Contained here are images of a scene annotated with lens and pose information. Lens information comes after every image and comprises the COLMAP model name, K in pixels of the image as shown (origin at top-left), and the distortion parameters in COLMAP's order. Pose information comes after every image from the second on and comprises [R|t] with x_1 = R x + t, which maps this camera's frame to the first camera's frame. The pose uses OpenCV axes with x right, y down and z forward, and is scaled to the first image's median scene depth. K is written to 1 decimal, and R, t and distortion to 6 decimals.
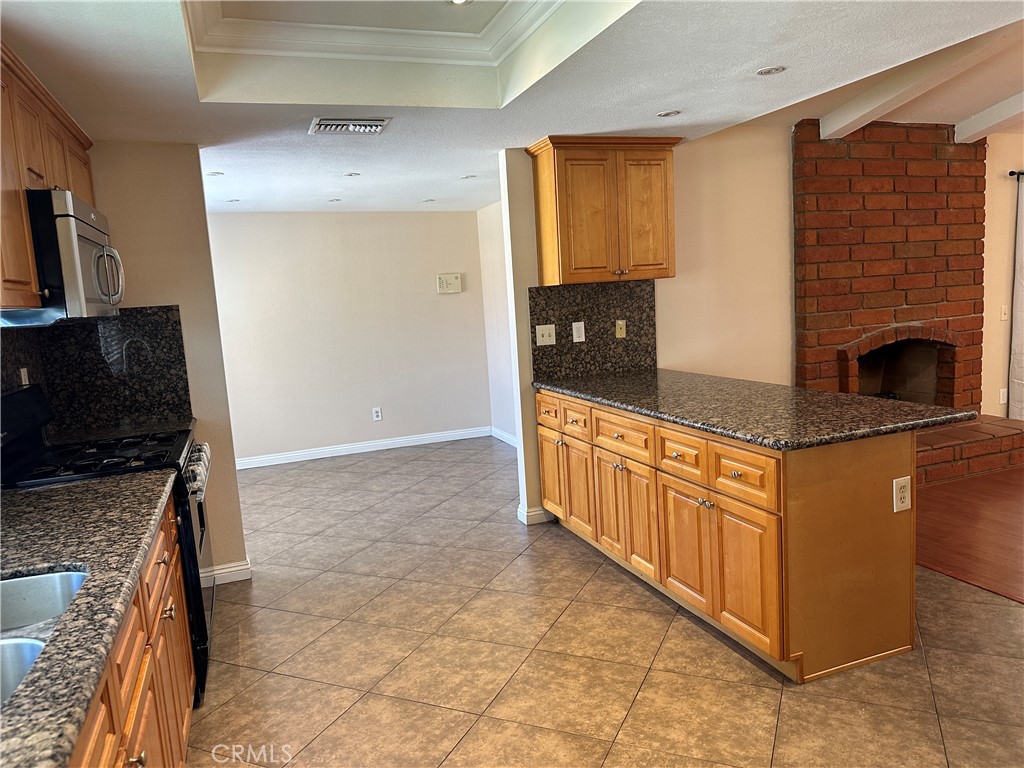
lens RADIAL K [[715.6, 0, 516.0], [0, 715.6, 382.0], [0, 0, 1]] dist [0.047258, -0.044783]
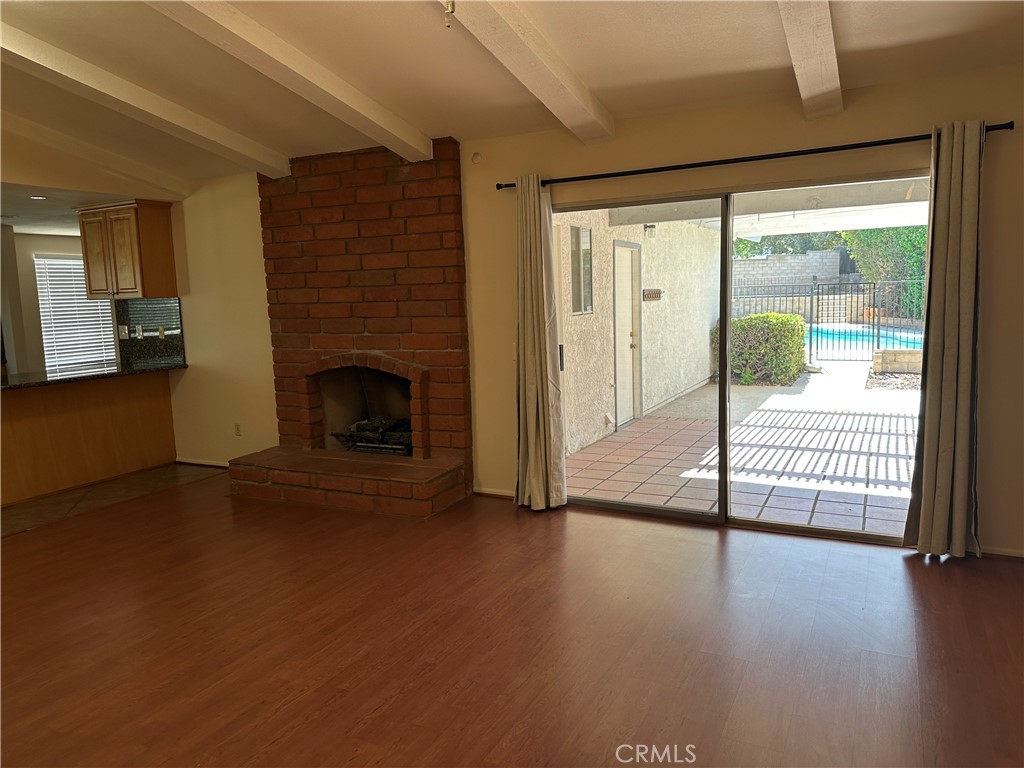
lens RADIAL K [[715.6, 0, 509.4], [0, 715.6, 392.3], [0, 0, 1]] dist [0.047258, -0.044783]
pose [[0.668802, 0.139692, -0.730199, 1.704245], [-0.103020, 0.990127, 0.095060, -0.168992], [0.736268, 0.011649, 0.676590, 0.573266]]
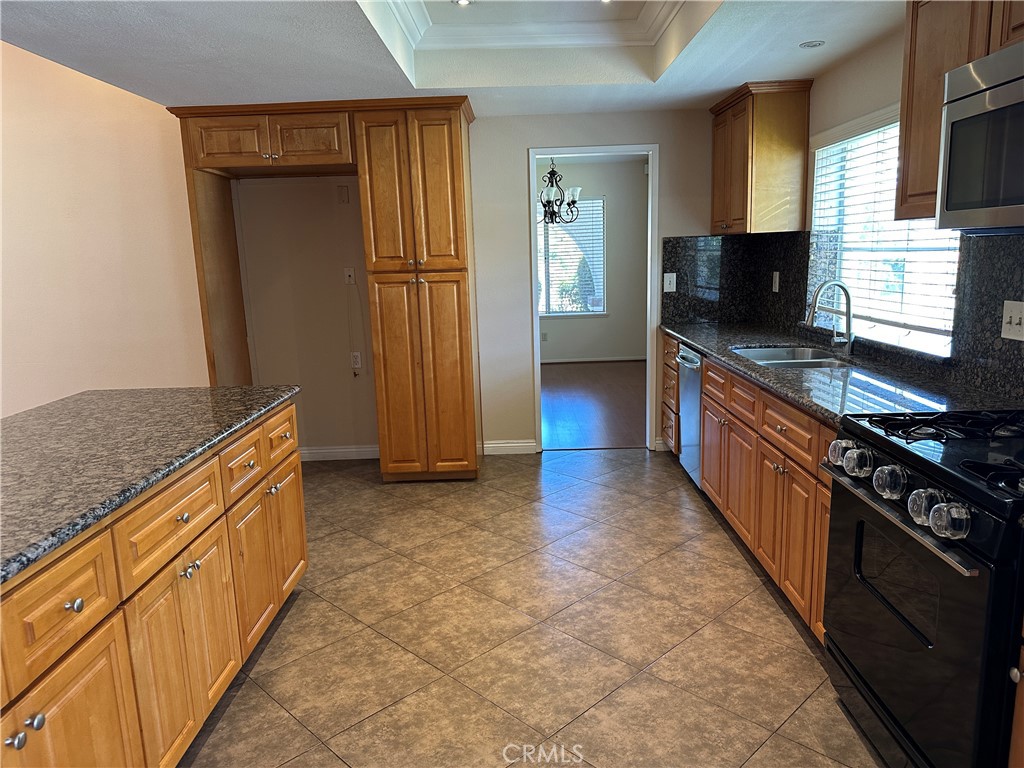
lens RADIAL K [[715.6, 0, 518.1], [0, 715.6, 385.1], [0, 0, 1]] dist [0.047258, -0.044783]
pose [[-0.927849, 0.019058, 0.372470, -0.249757], [0.130686, 0.951988, 0.276840, -0.116669], [-0.349311, 0.305542, -0.885791, 1.077874]]
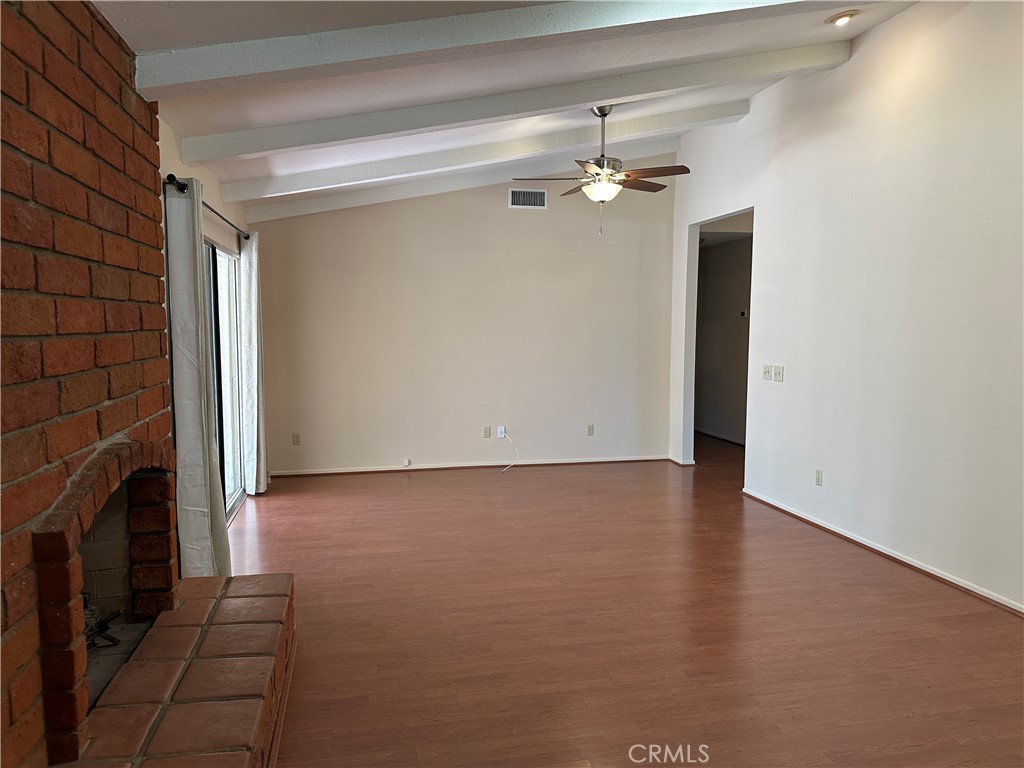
lens RADIAL K [[715.6, 0, 512.9], [0, 715.6, 382.3], [0, 0, 1]] dist [0.047258, -0.044783]
pose [[0.152871, -0.021994, 0.988001, 0.150374], [0.109782, 0.993942, 0.005140, -0.110718], [-0.982129, 0.107679, 0.154360, 0.816208]]
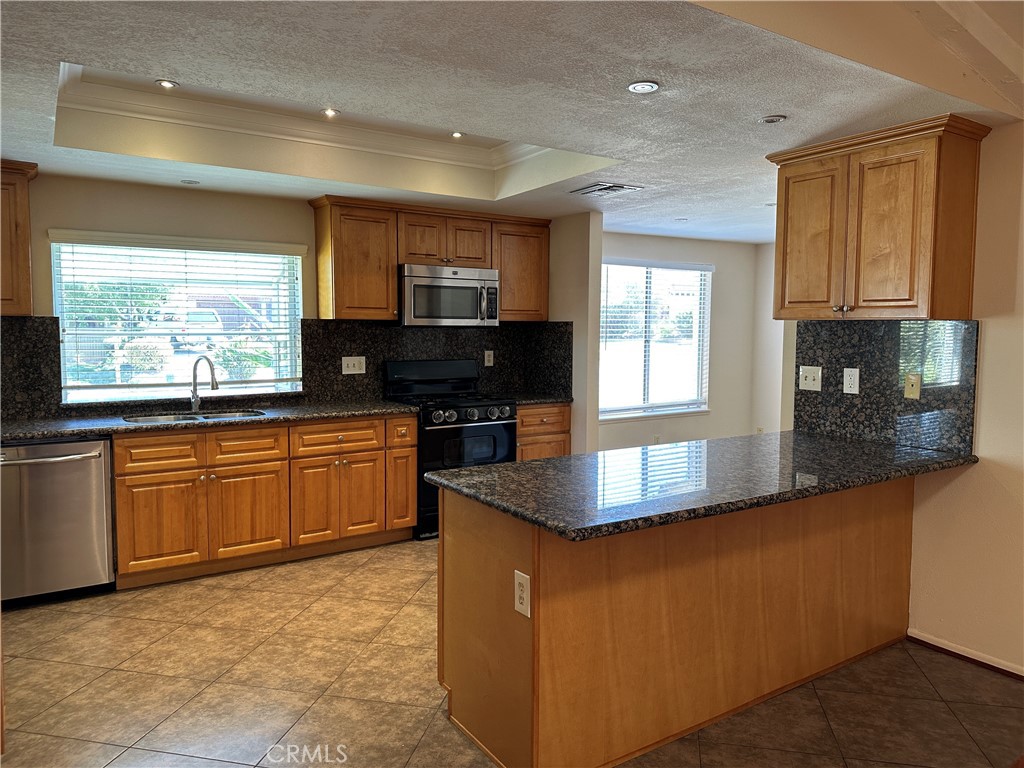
lens RADIAL K [[715.6, 0, 516.4], [0, 715.6, 366.2], [0, 0, 1]] dist [0.047258, -0.044783]
pose [[0.216370, 0.117143, -0.969258, 0.791231], [-0.140455, 0.986183, 0.087835, -0.105925], [0.966155, 0.117133, 0.229834, 0.467099]]
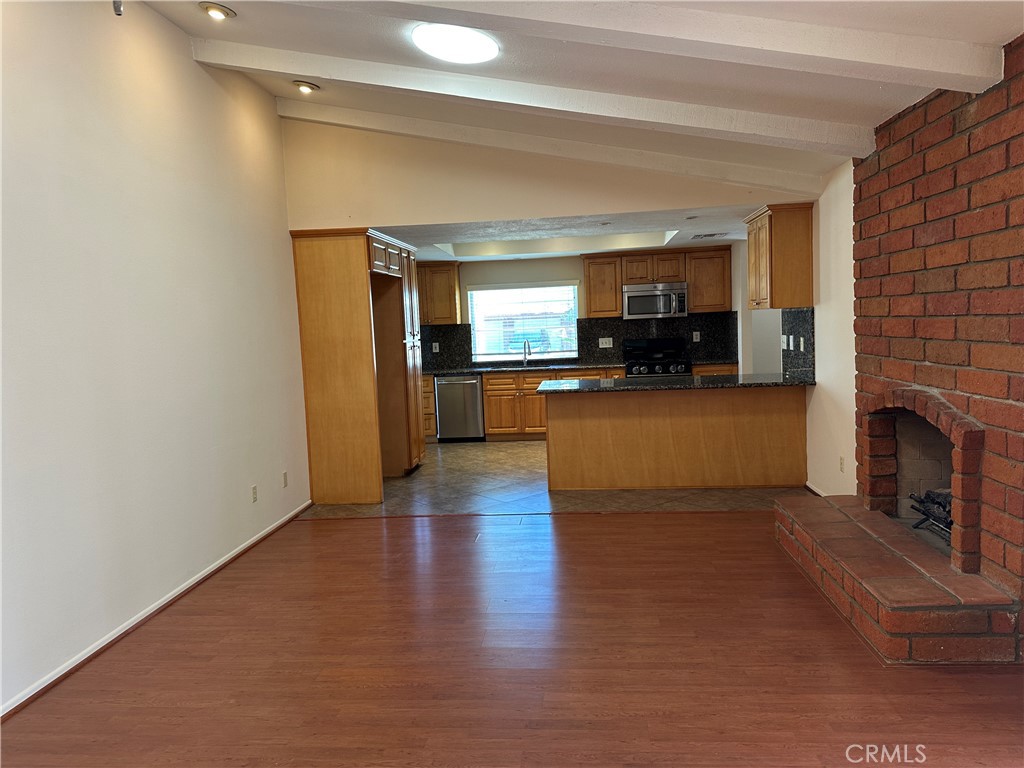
lens RADIAL K [[715.6, 0, 511.5], [0, 715.6, 375.9], [0, 0, 1]] dist [0.047258, -0.044783]
pose [[-0.445552, 0.147226, -0.883067, 1.591239], [-0.038321, 0.982345, 0.183112, -0.244961], [0.894435, 0.115426, -0.432044, 1.143347]]
